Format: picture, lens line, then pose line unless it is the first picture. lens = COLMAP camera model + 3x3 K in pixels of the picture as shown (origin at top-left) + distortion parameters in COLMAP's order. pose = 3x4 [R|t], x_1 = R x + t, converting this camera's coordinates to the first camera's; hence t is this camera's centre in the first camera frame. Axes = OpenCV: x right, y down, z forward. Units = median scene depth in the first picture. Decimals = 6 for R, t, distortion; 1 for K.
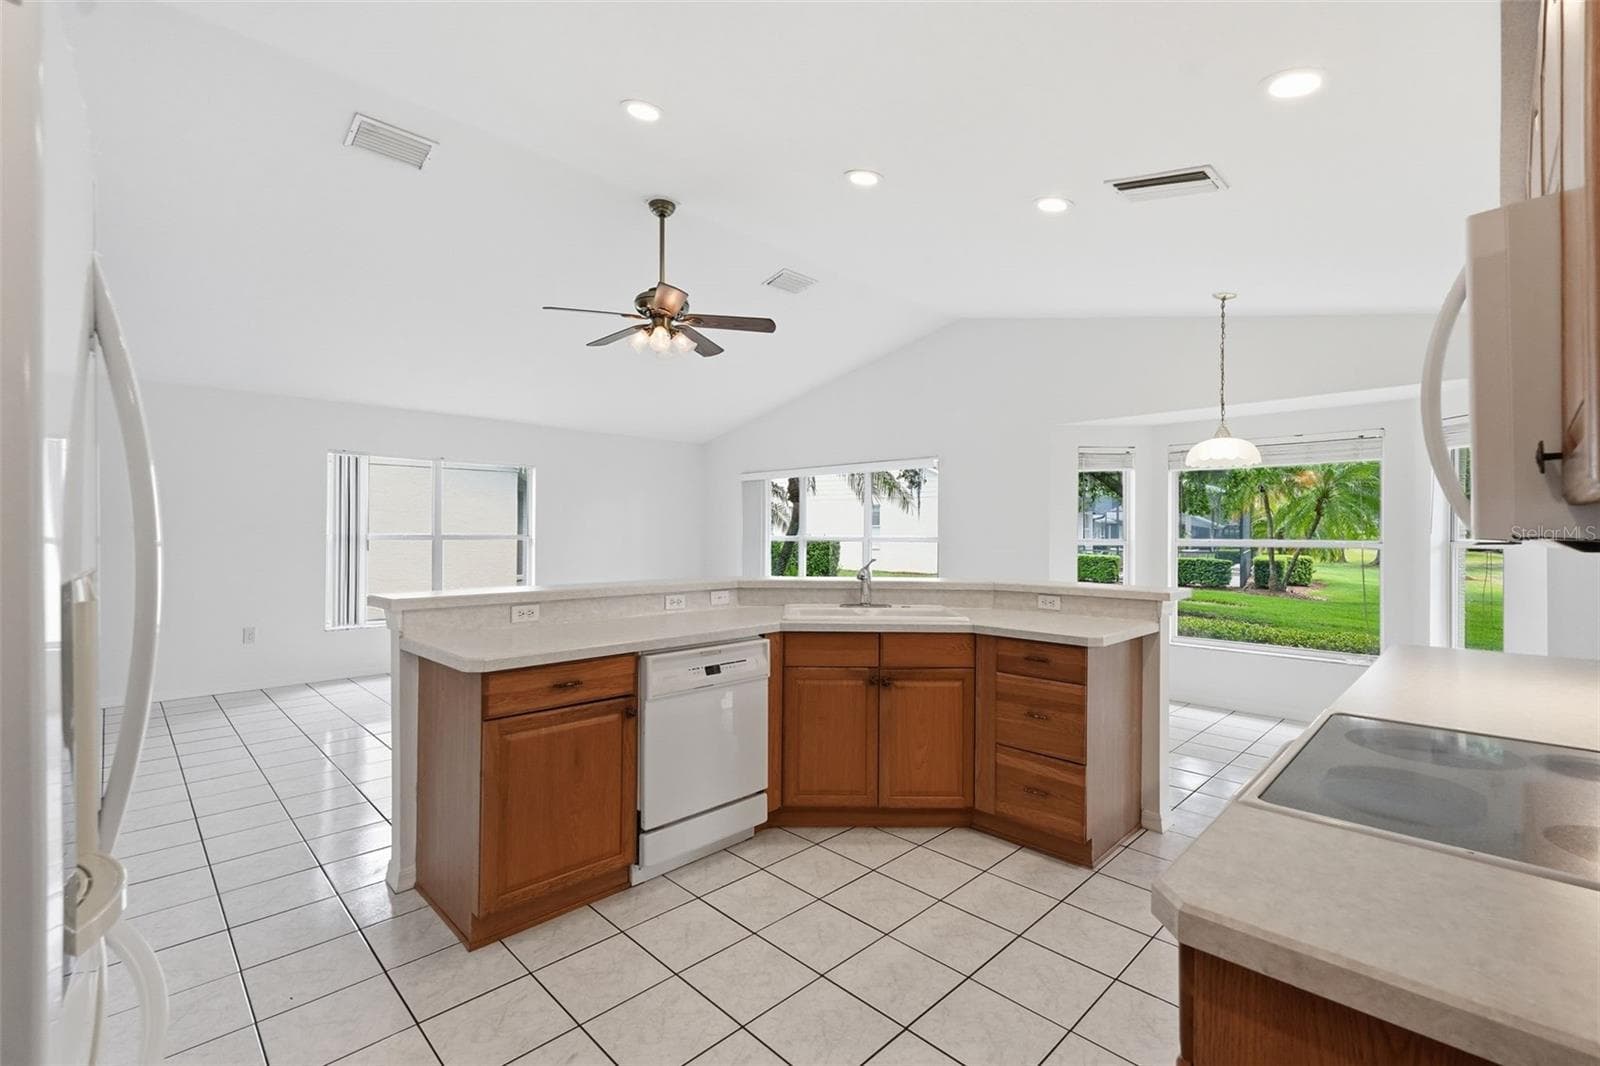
lens RADIAL K [[701.5, 0, 803.1], [0, 701.5, 529.7], [0, 0, 1]] dist [0.002680, 0.000525]
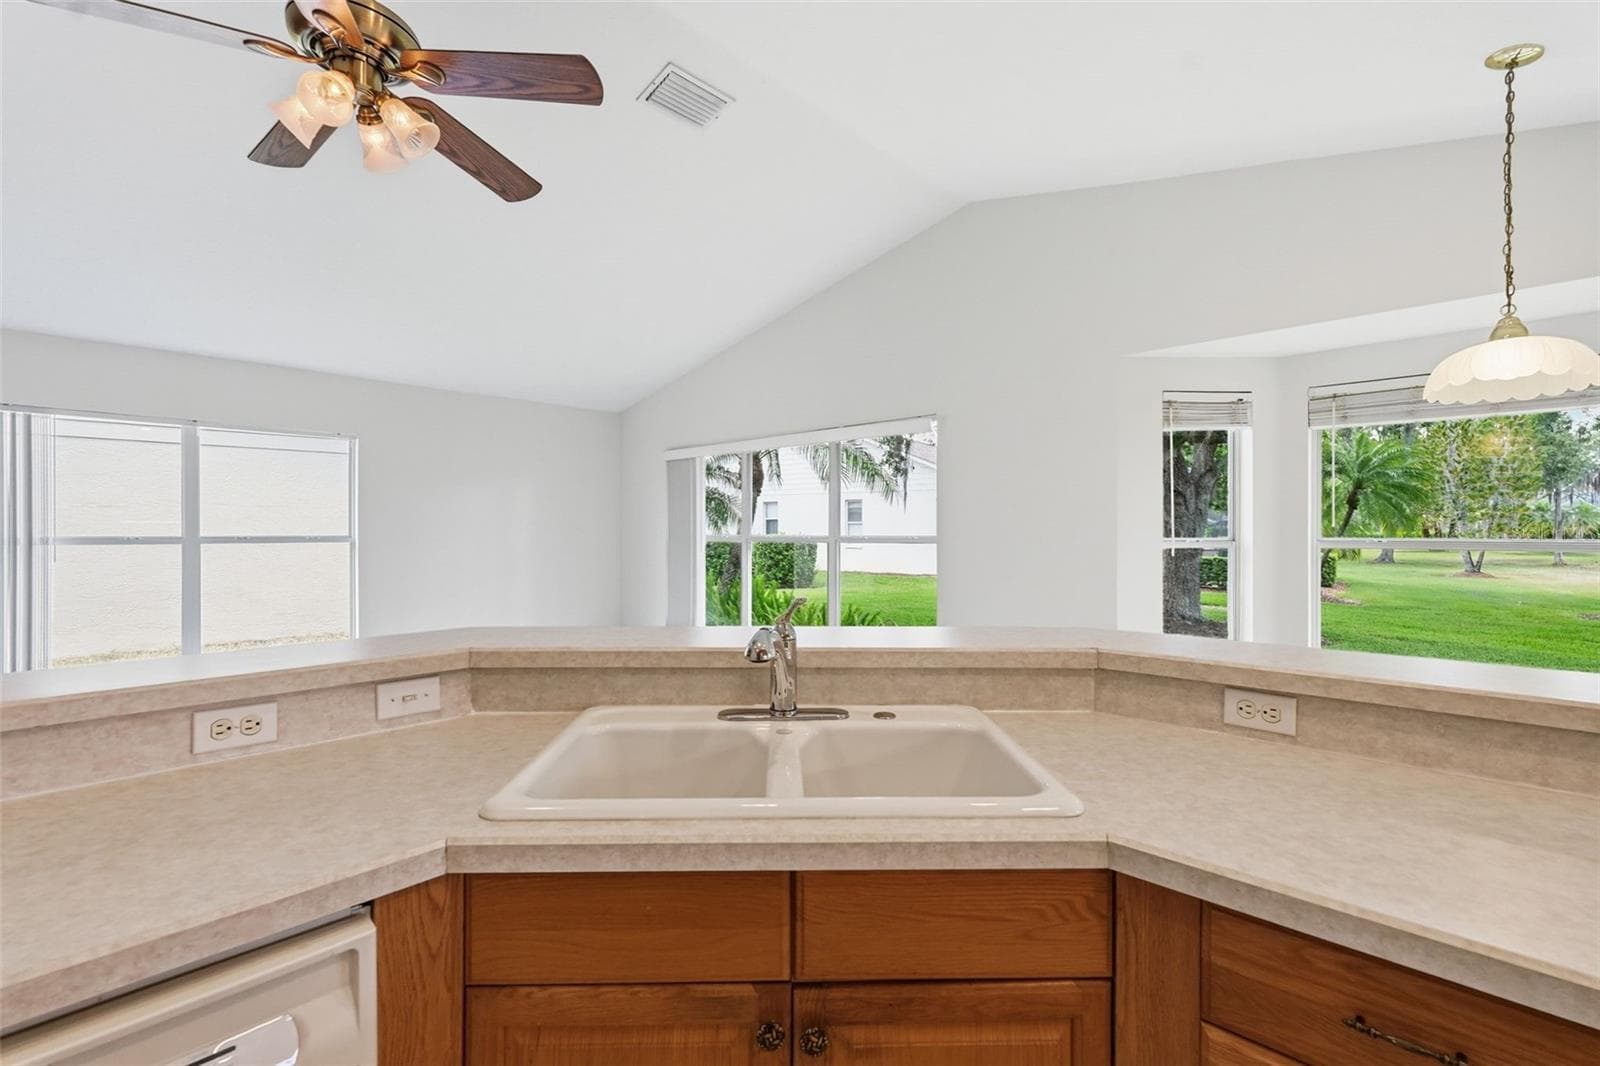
lens RADIAL K [[696.6, 0, 797.5], [0, 696.6, 525.6], [0, 0, 1]] dist [0.002904, 0.000510]
pose [[0.999920, -0.004516, 0.011789, 0.078745], [0.004545, 0.999987, -0.002445, 0.002158], [-0.011778, 0.002498, 0.999928, 0.511663]]
